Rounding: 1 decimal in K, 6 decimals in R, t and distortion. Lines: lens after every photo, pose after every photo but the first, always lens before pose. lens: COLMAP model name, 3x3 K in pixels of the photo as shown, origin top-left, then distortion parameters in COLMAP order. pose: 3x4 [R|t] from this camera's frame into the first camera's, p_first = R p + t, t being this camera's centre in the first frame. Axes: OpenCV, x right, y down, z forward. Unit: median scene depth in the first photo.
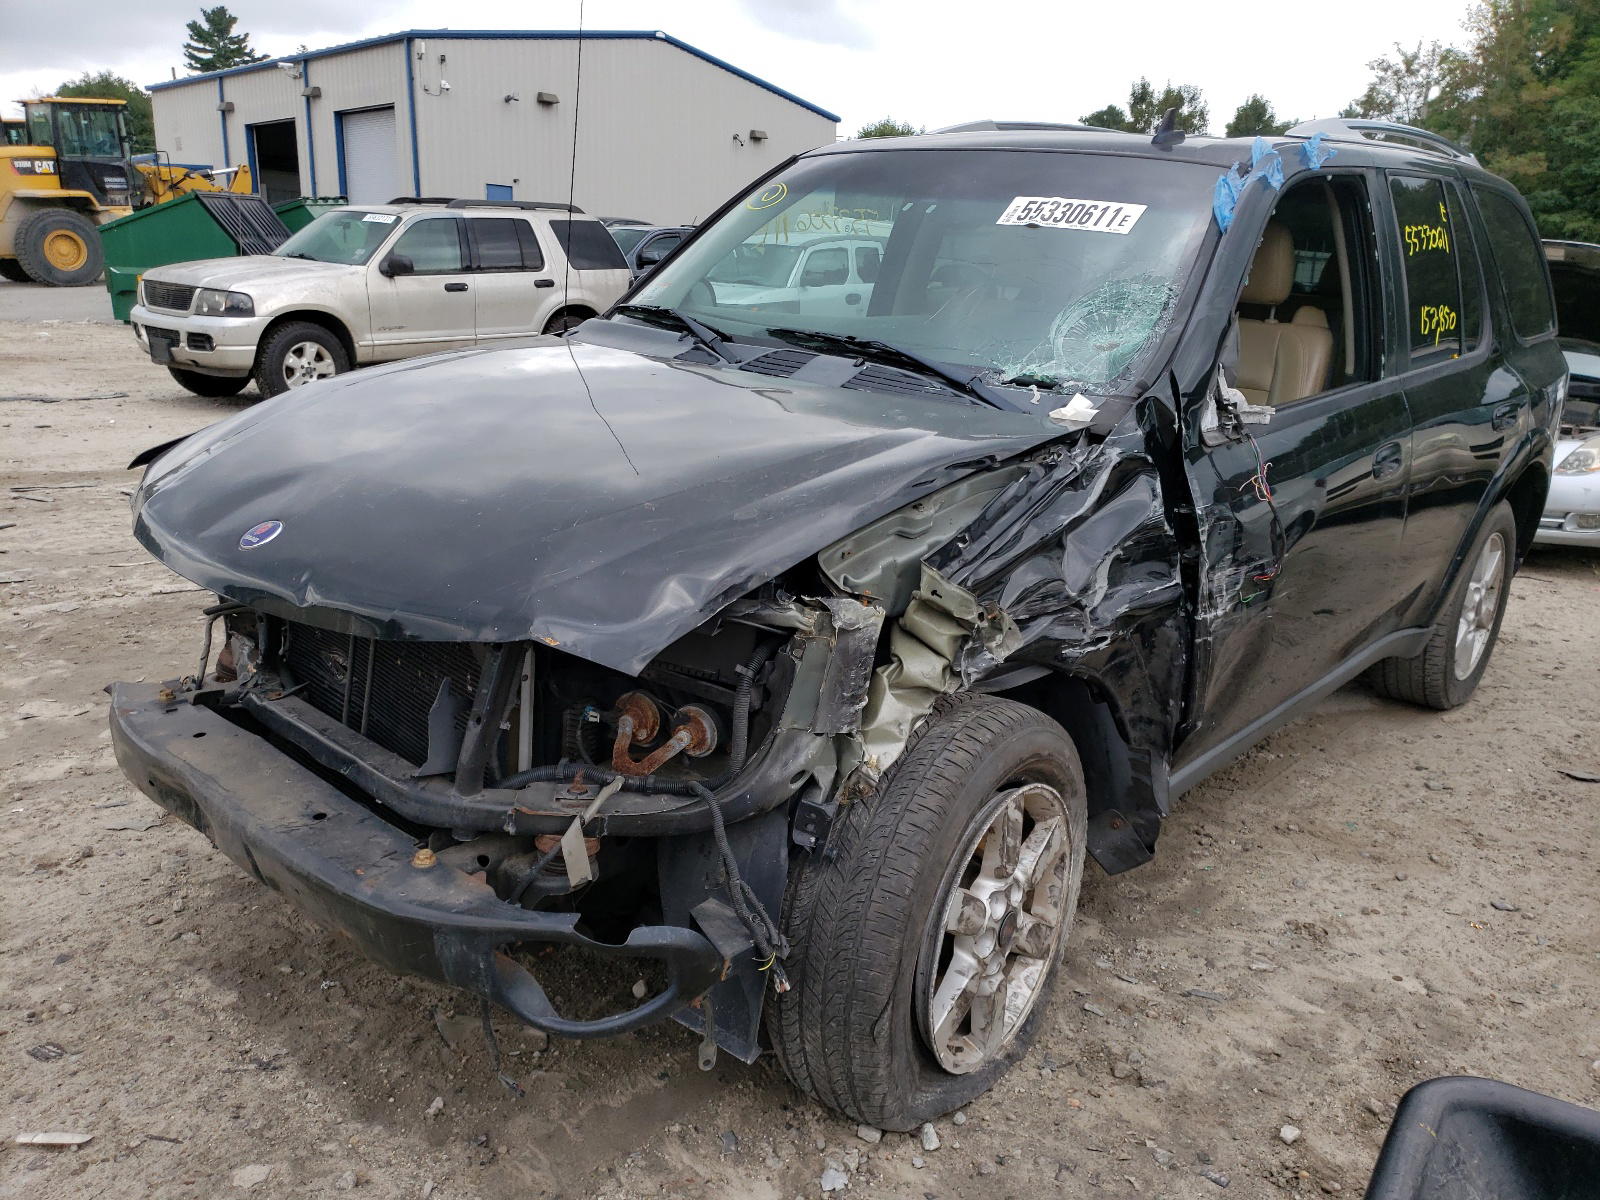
lens RADIAL K [[1214.1, 0, 798.5], [0, 1214.1, 599.7], [0, 0, 1]] dist [0.030049, -0.004943]
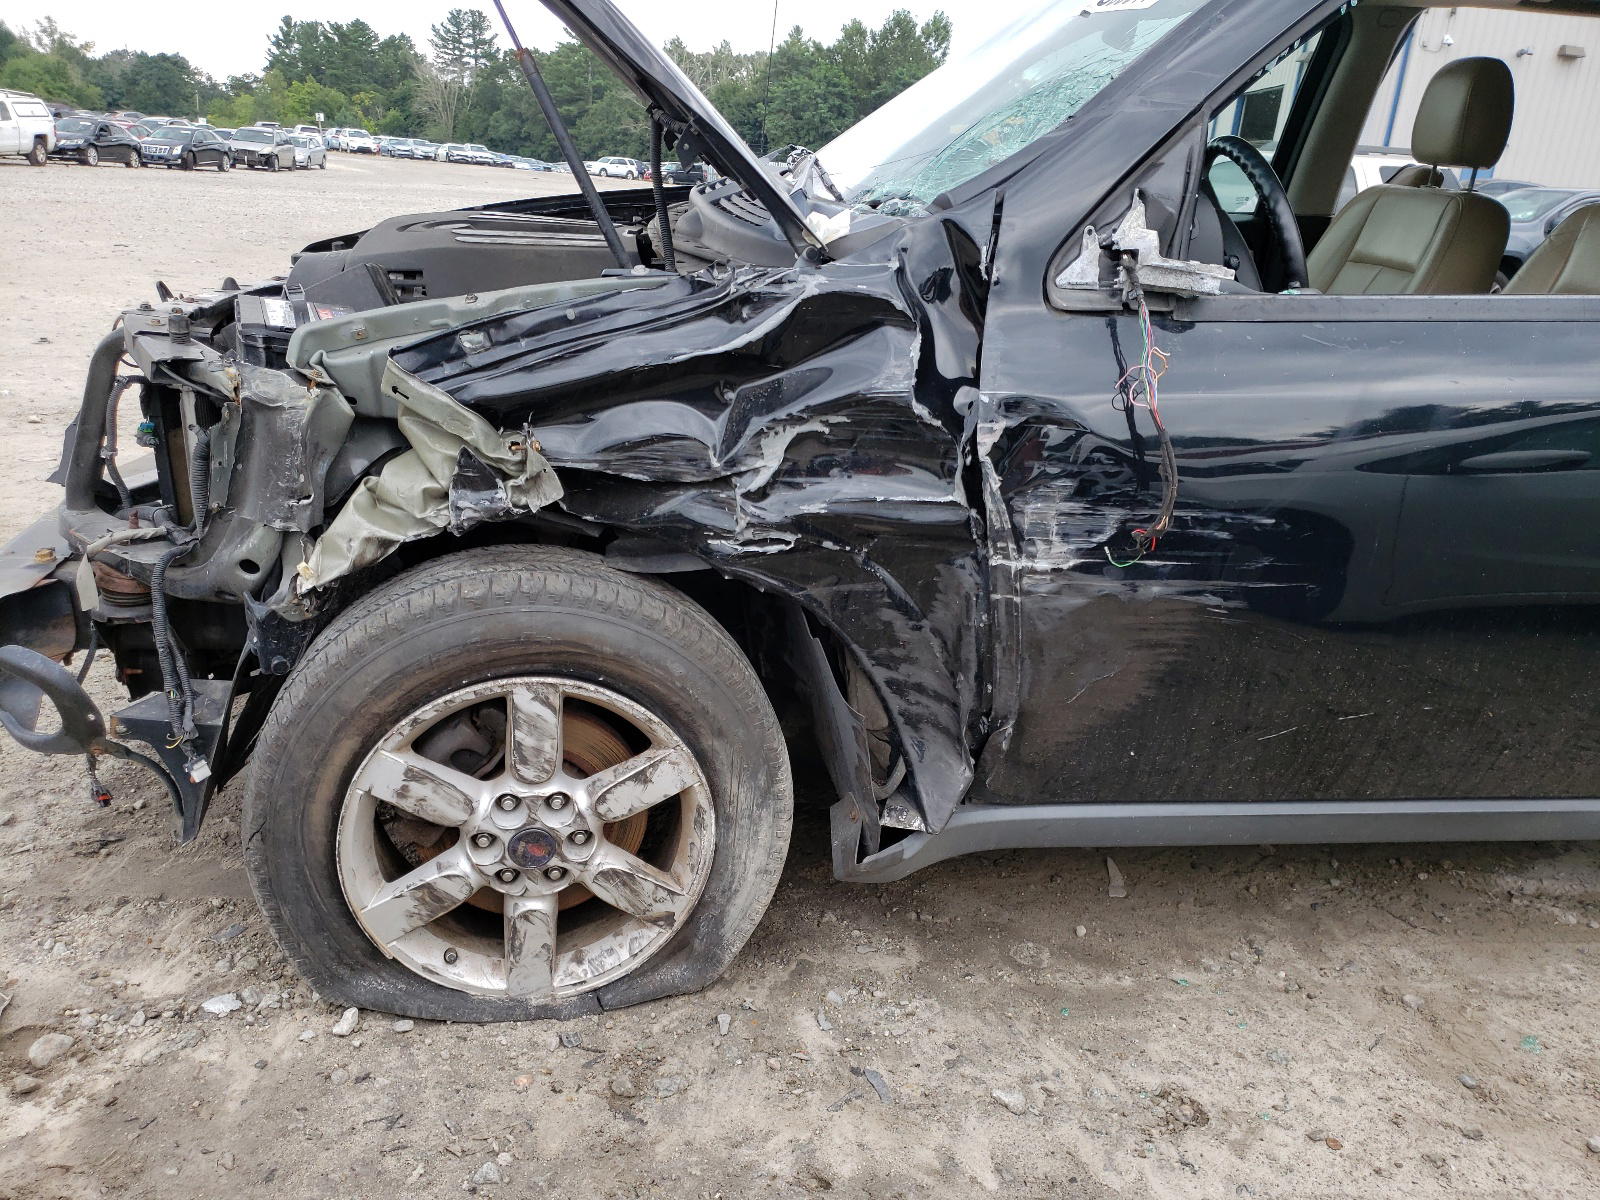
lens RADIAL K [[1214.1, 0, 799.3], [0, 1214.1, 602.5], [0, 0, 1]] dist [0.030049, -0.004943]
pose [[0.762335, 0.236763, -0.602319, 0.727249], [-0.220237, 0.970040, 0.102561, -0.010034], [0.608556, 0.054467, 0.791639, 0.441528]]
